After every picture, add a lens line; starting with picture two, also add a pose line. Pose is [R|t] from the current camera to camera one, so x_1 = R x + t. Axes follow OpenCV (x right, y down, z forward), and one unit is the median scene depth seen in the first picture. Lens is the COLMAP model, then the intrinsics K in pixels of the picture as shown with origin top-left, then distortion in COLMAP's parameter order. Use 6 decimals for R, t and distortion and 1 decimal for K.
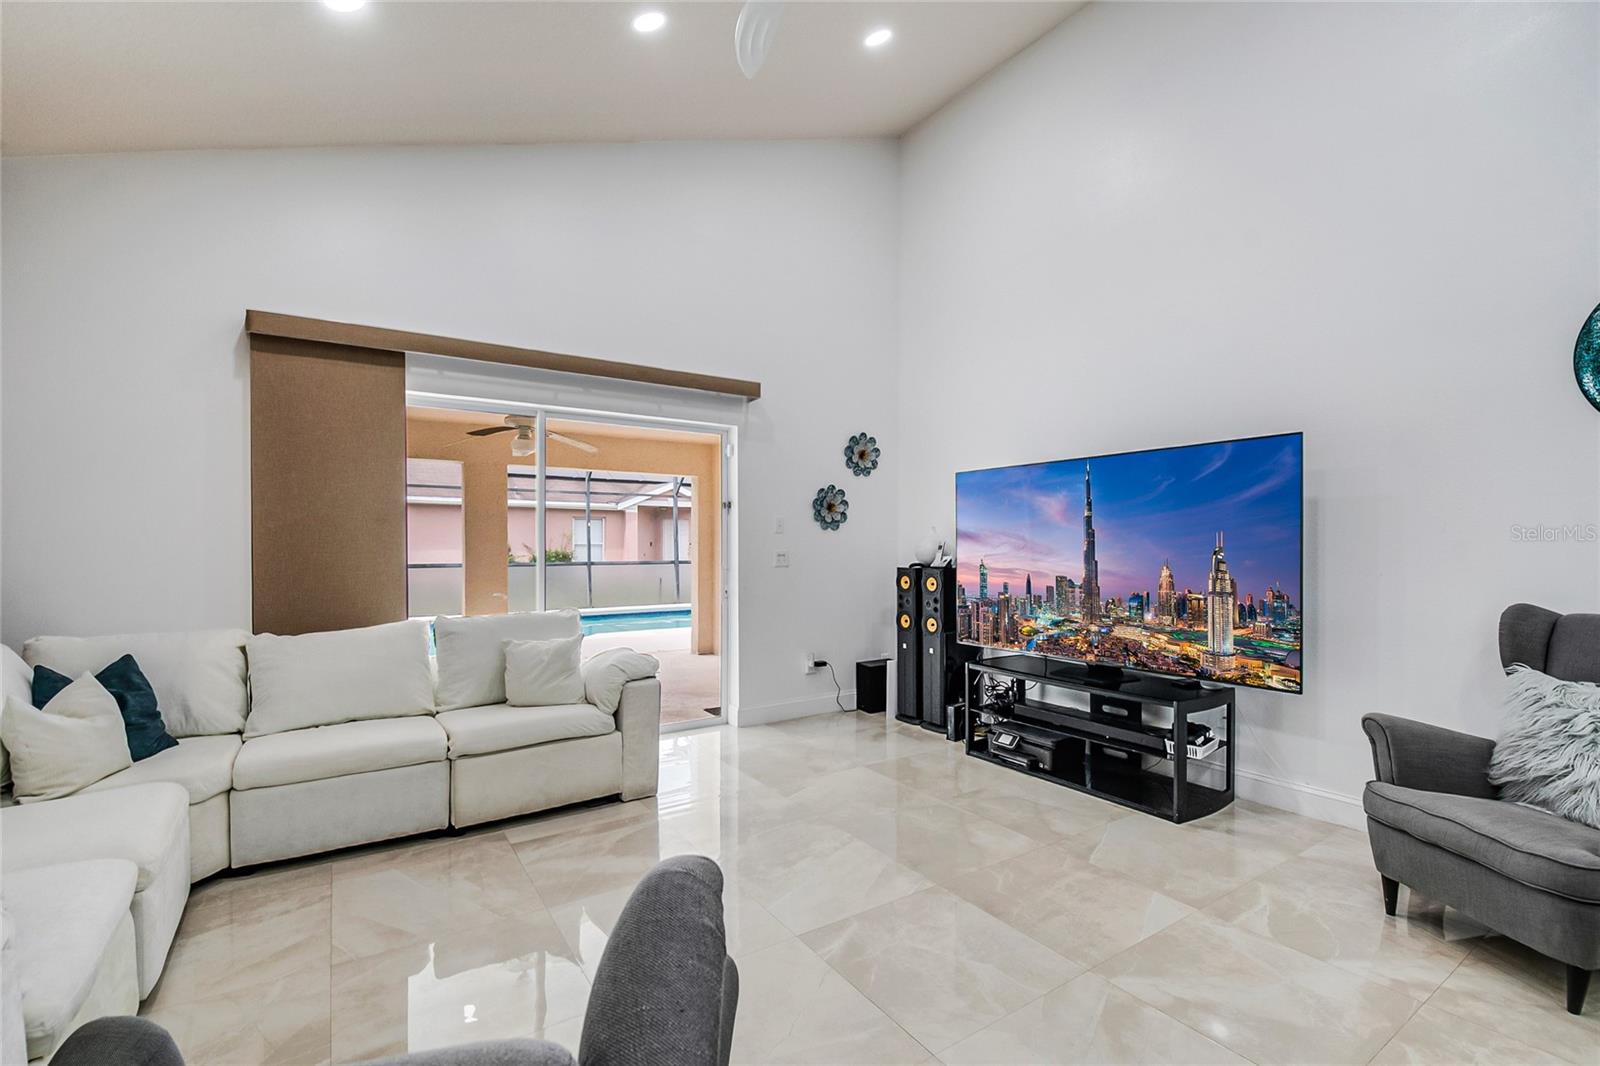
lens RADIAL K [[707.0, 0, 809.5], [0, 707.0, 550.6], [0, 0, 1]] dist [0.010013, -0.012665]
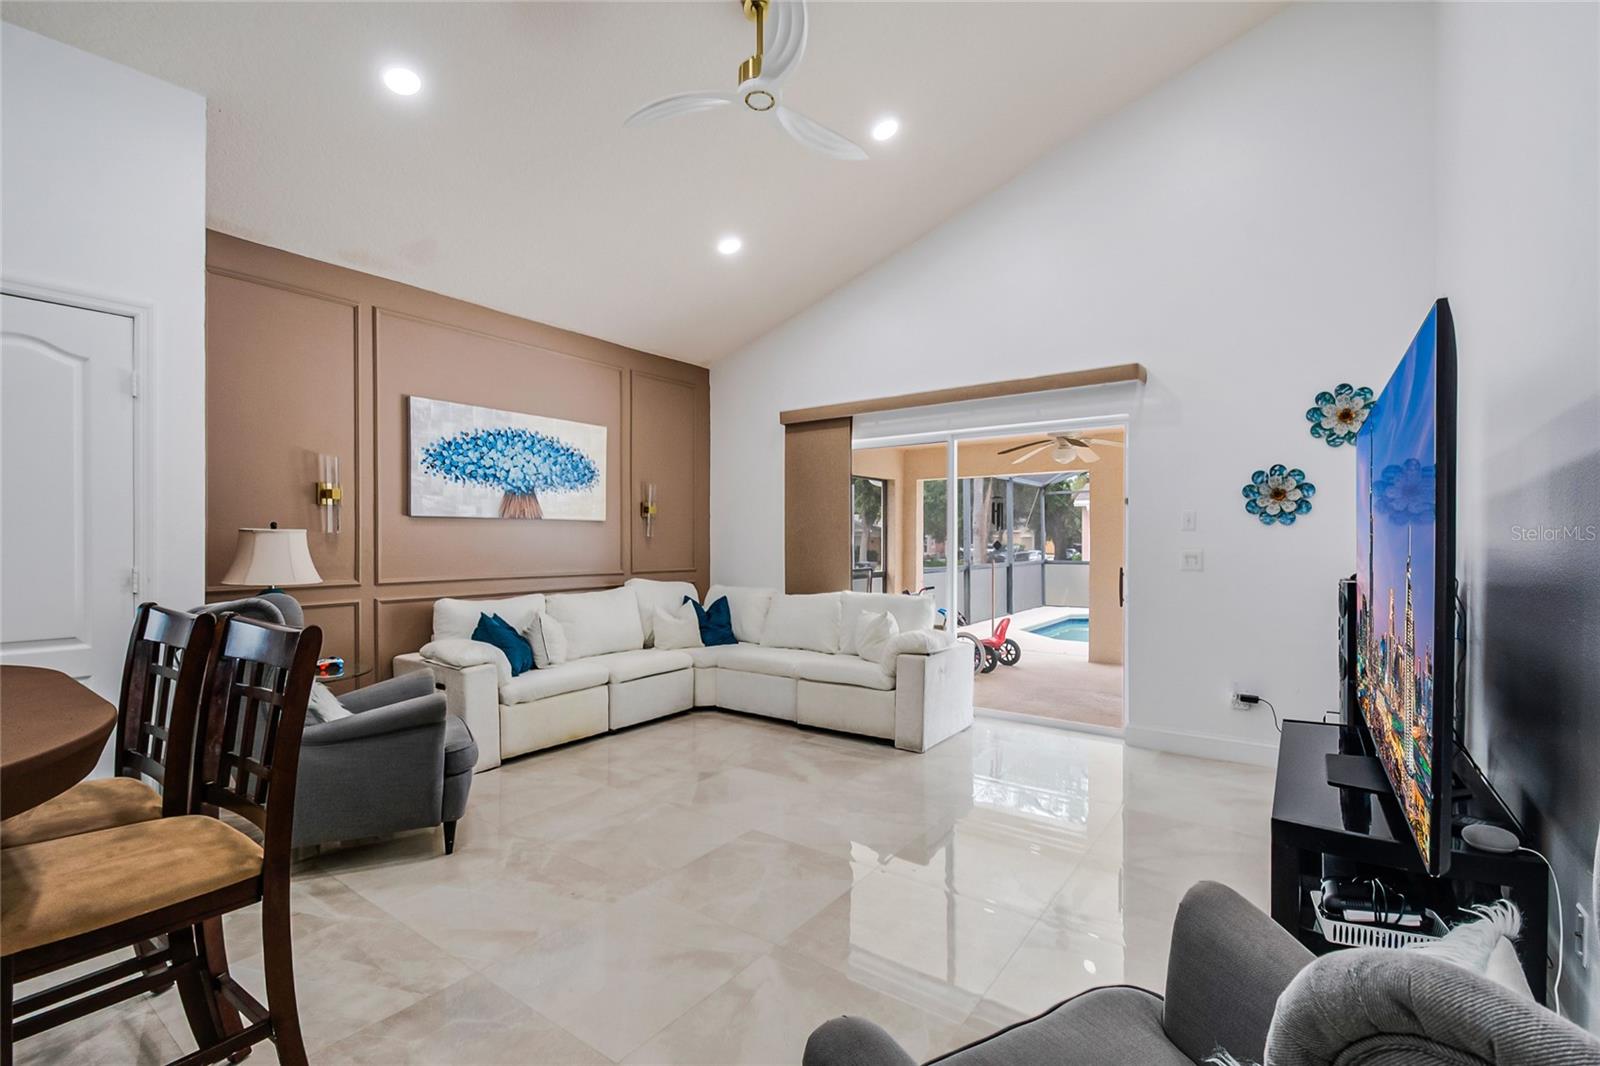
lens RADIAL K [[707.0, 0, 802.7], [0, 707.0, 548.9], [0, 0, 1]] dist [0.010013, -0.012665]
pose [[0.340719, 0.005455, -0.940149, 0.587519], [-0.014903, 0.999889, 0.000401, 0.003495], [0.940047, 0.013874, 0.340763, 0.284917]]
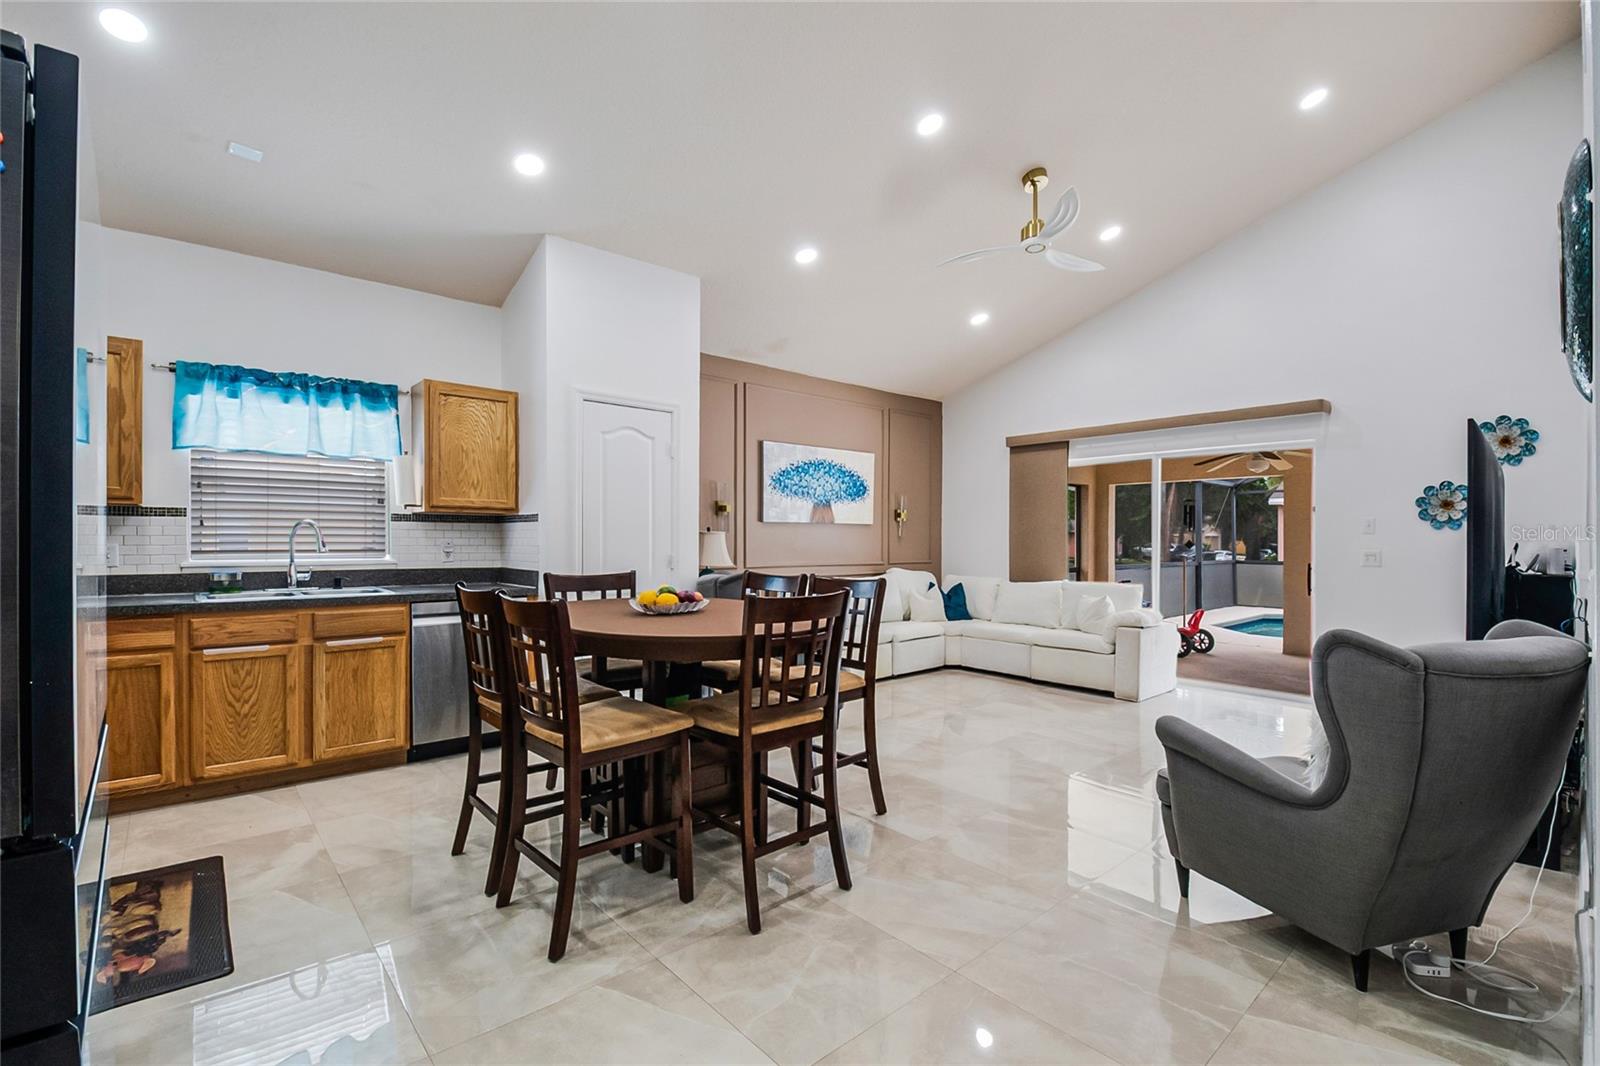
lens RADIAL K [[707.0, 0, 812.4], [0, 707.0, 539.5], [0, 0, 1]] dist [0.010013, -0.012665]
pose [[0.140364, -0.003537, -0.990094, 0.868589], [-0.020835, 0.999762, -0.006525, 0.008022], [0.989881, 0.021544, 0.140257, 0.047151]]
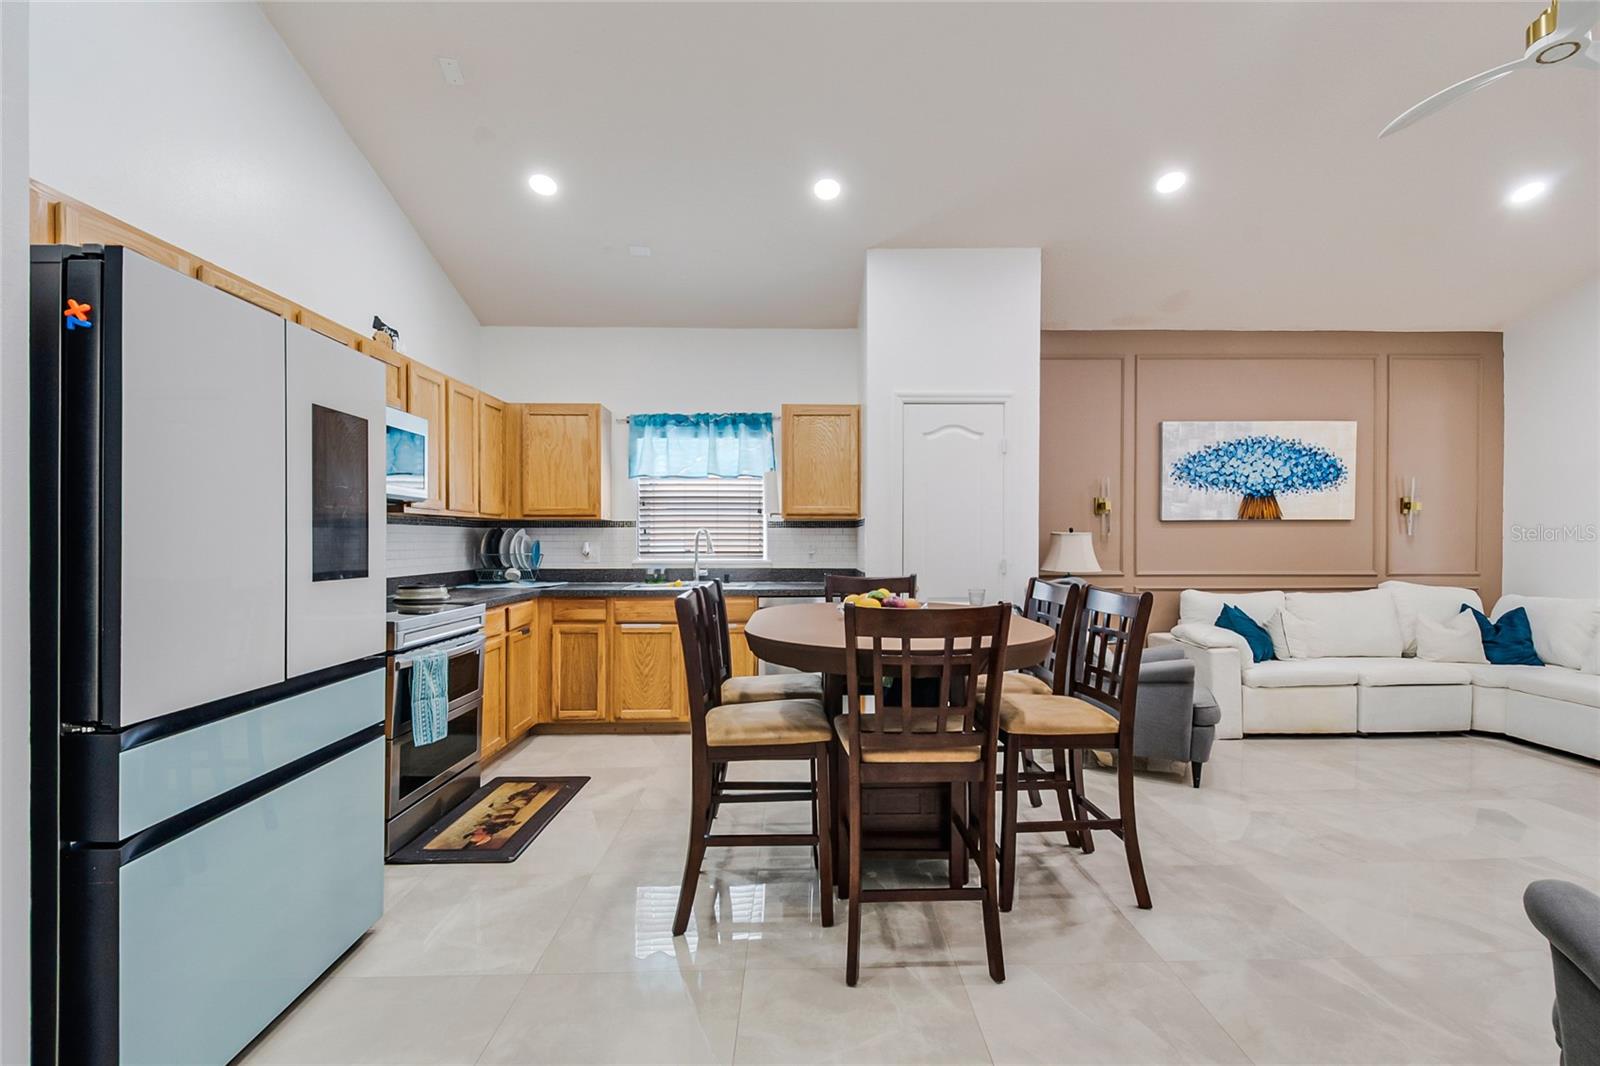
lens RADIAL K [[707.0, 0, 825.6], [0, 707.0, 551.5], [0, 0, 1]] dist [0.010013, -0.012665]
pose [[-0.532133, 0.007467, -0.846628, 0.763324], [-0.014662, 0.999730, 0.018032, 0.005359], [0.846534, 0.022008, -0.531880, 0.266525]]
